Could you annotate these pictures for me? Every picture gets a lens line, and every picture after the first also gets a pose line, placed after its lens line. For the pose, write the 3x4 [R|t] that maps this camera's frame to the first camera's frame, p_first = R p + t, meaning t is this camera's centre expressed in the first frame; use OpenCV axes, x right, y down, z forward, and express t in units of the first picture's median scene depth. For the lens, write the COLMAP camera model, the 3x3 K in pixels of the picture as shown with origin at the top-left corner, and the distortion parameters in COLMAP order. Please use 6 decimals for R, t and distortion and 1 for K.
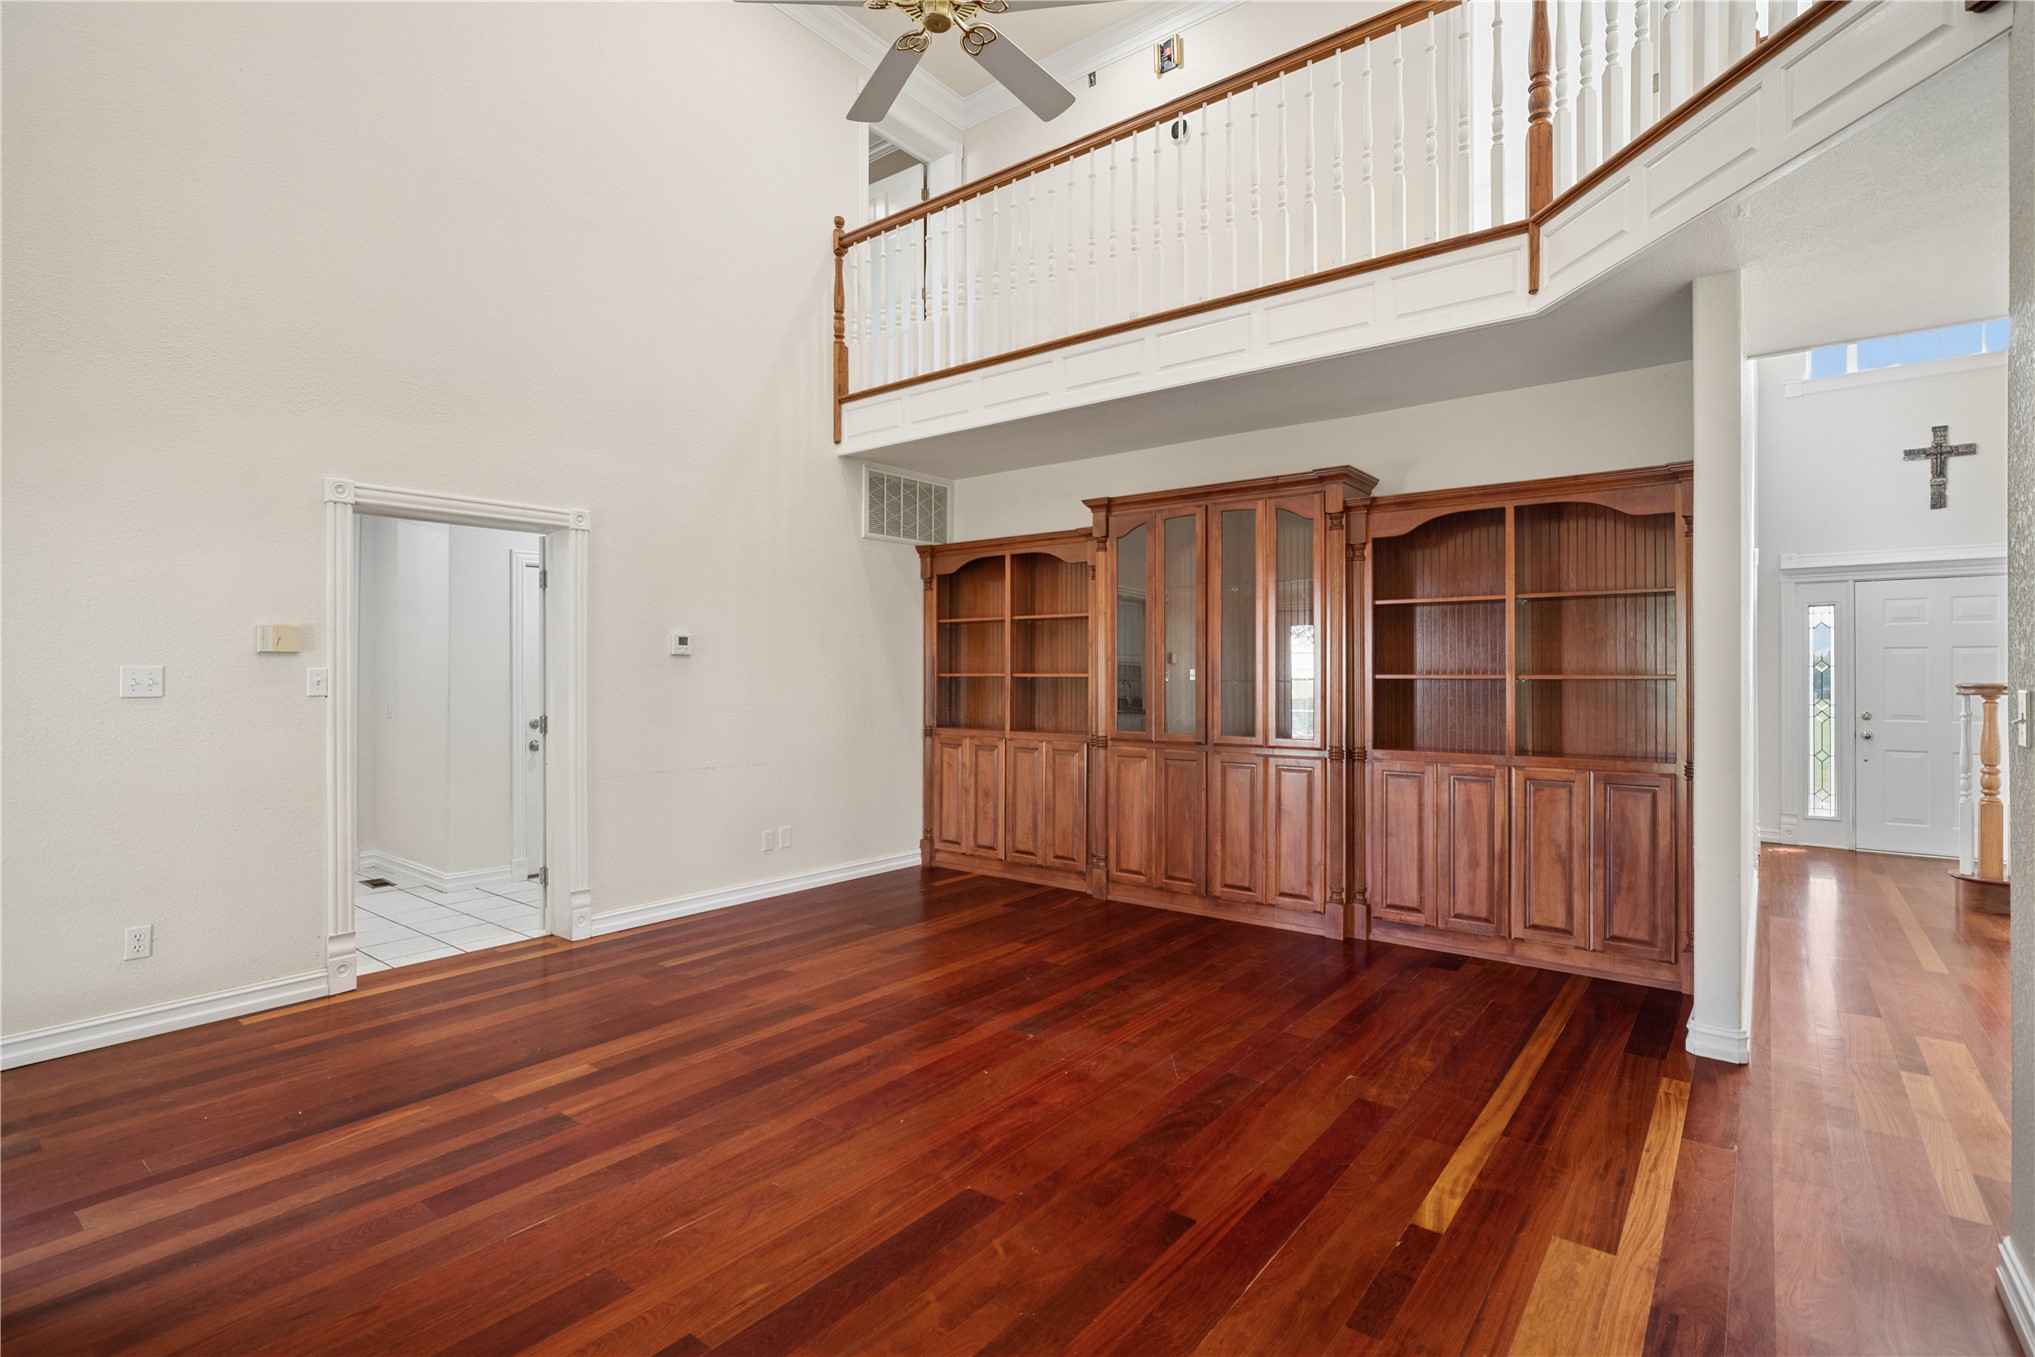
lens RADIAL K [[963.2, 0, 1017.5], [0, 963.2, 678.5], [0, 0, 1]] dist [-0.001261, -0.000220]
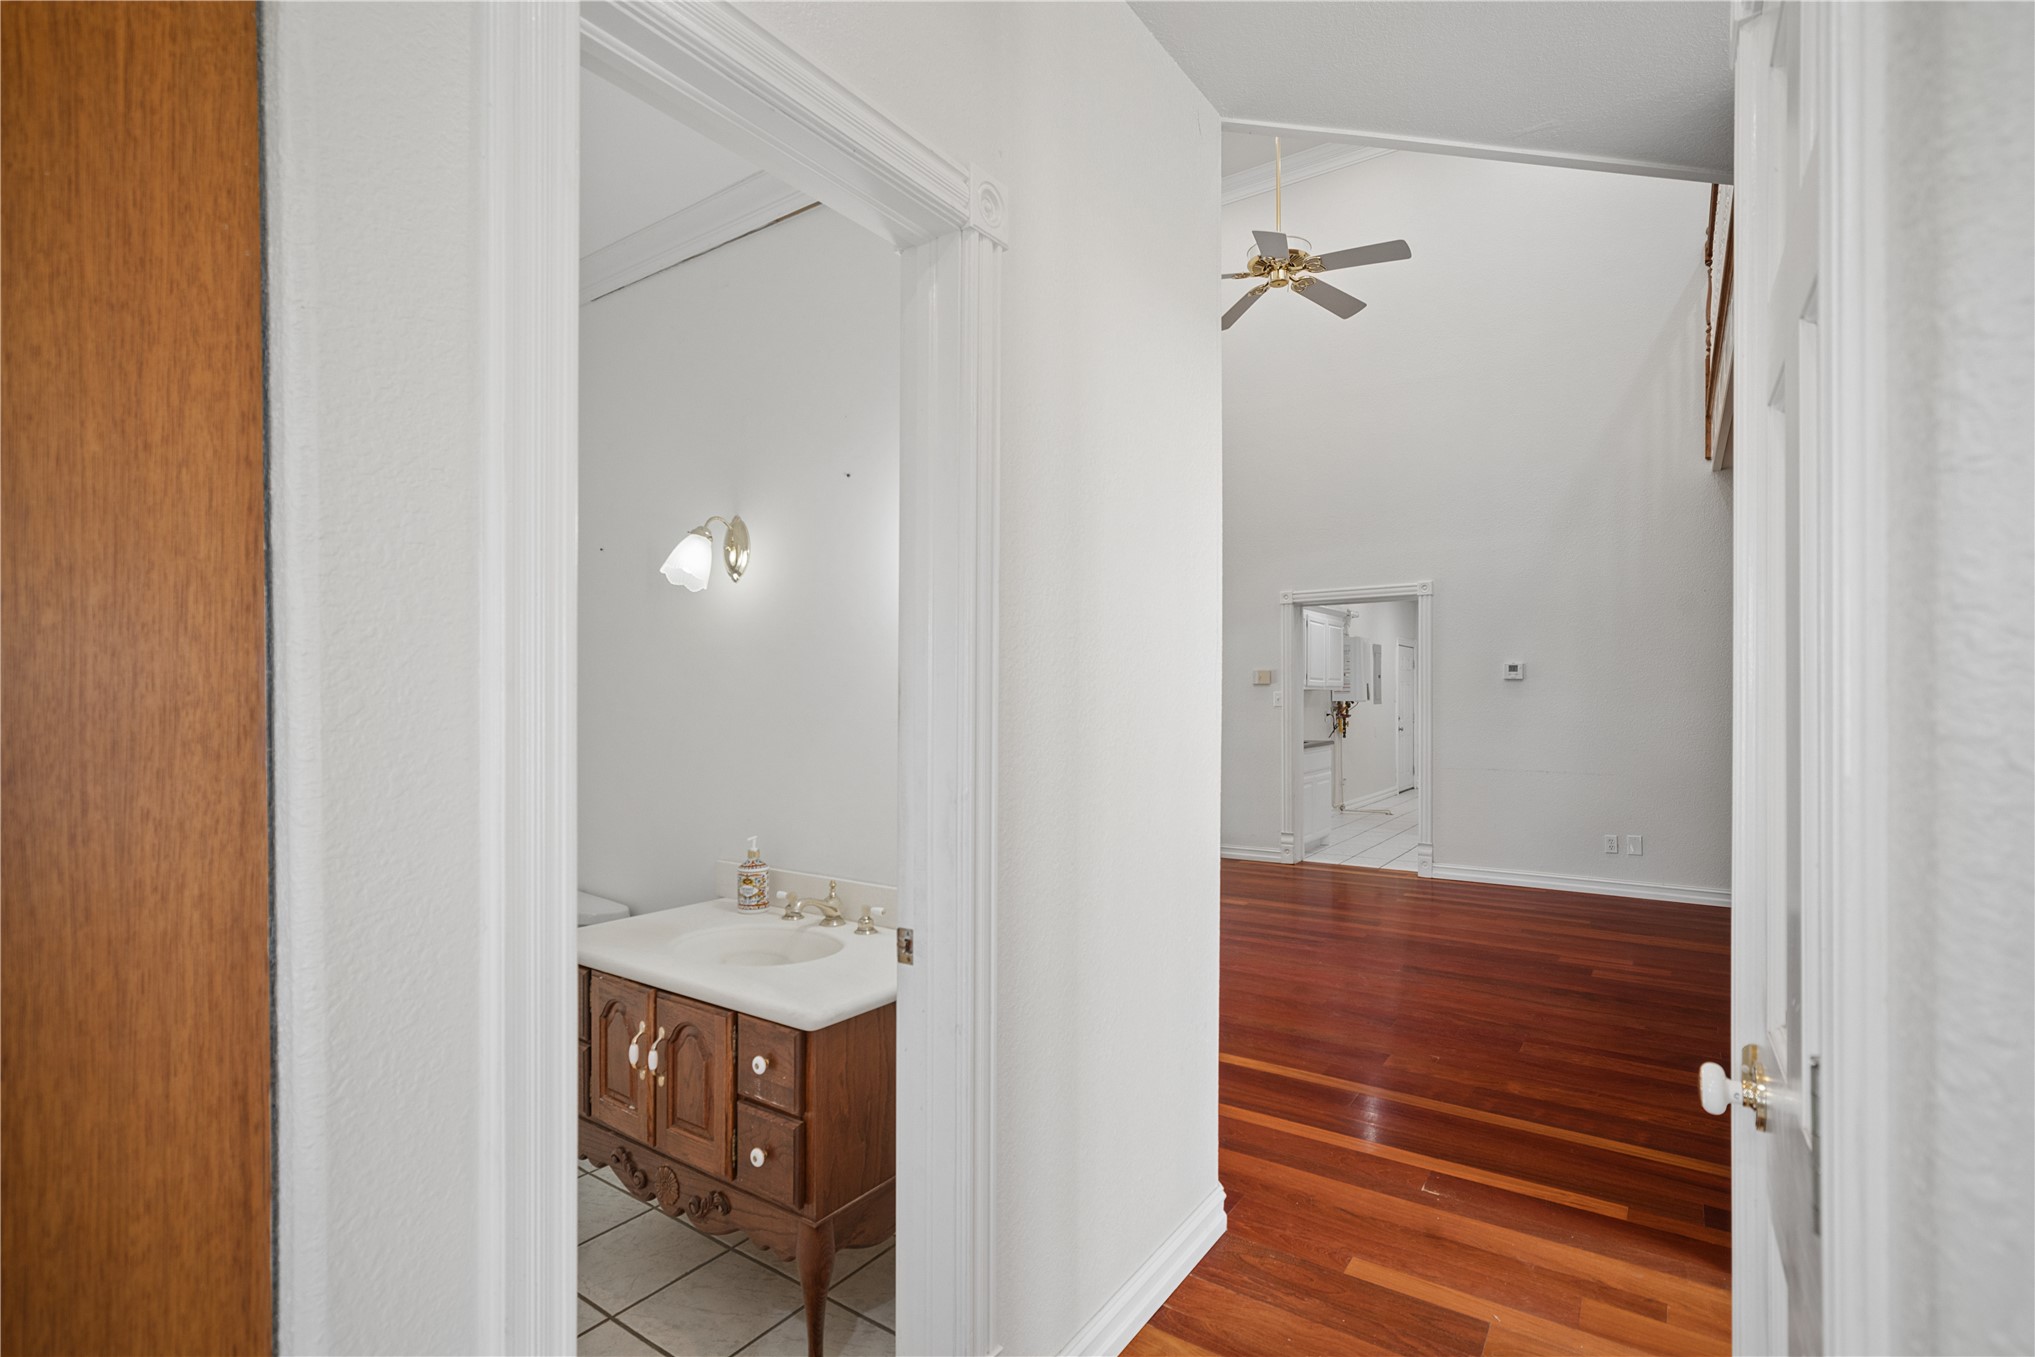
lens RADIAL K [[961.2, 0, 1022.2], [0, 961.2, 693.8], [0, 0, 1]] dist [0.000291, 0.000241]
pose [[0.058749, -0.002797, -0.998269, 1.086899], [0.001316, 0.999995, -0.002725, -0.003531], [0.998272, -0.001153, 0.058753, 0.345211]]
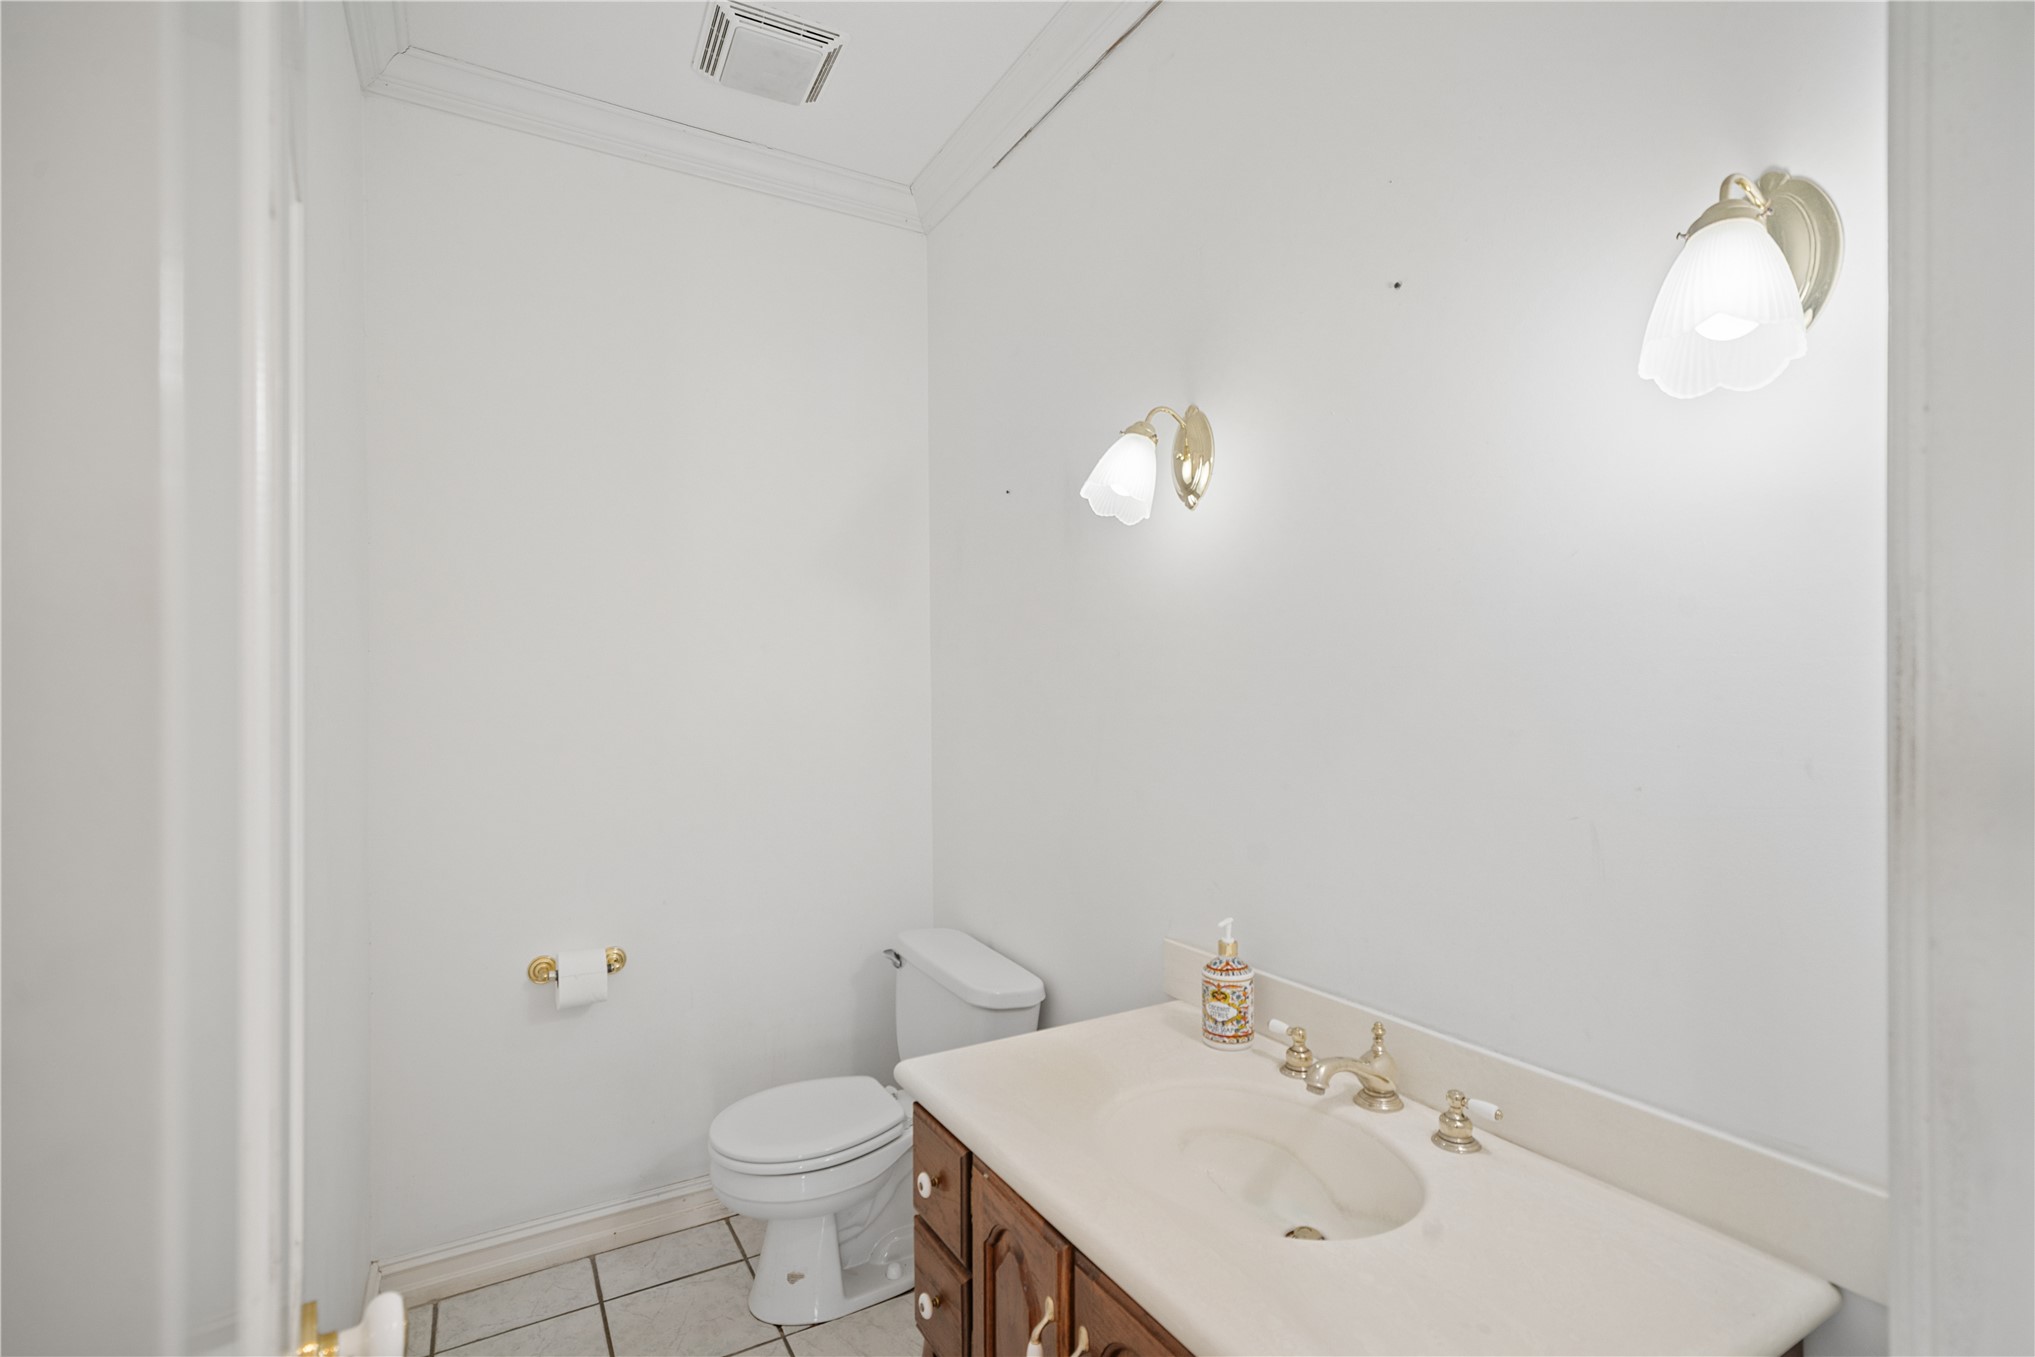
lens RADIAL K [[934.7, 0, 1024.8], [0, 934.7, 691.5], [0, 0, 1]] dist [0.001326, 0.000356]
pose [[-0.363236, 0.002089, -0.931695, 0.919546], [0.006698, 0.999978, -0.000369, -0.002954], [0.931673, -0.006374, -0.363242, 0.295747]]
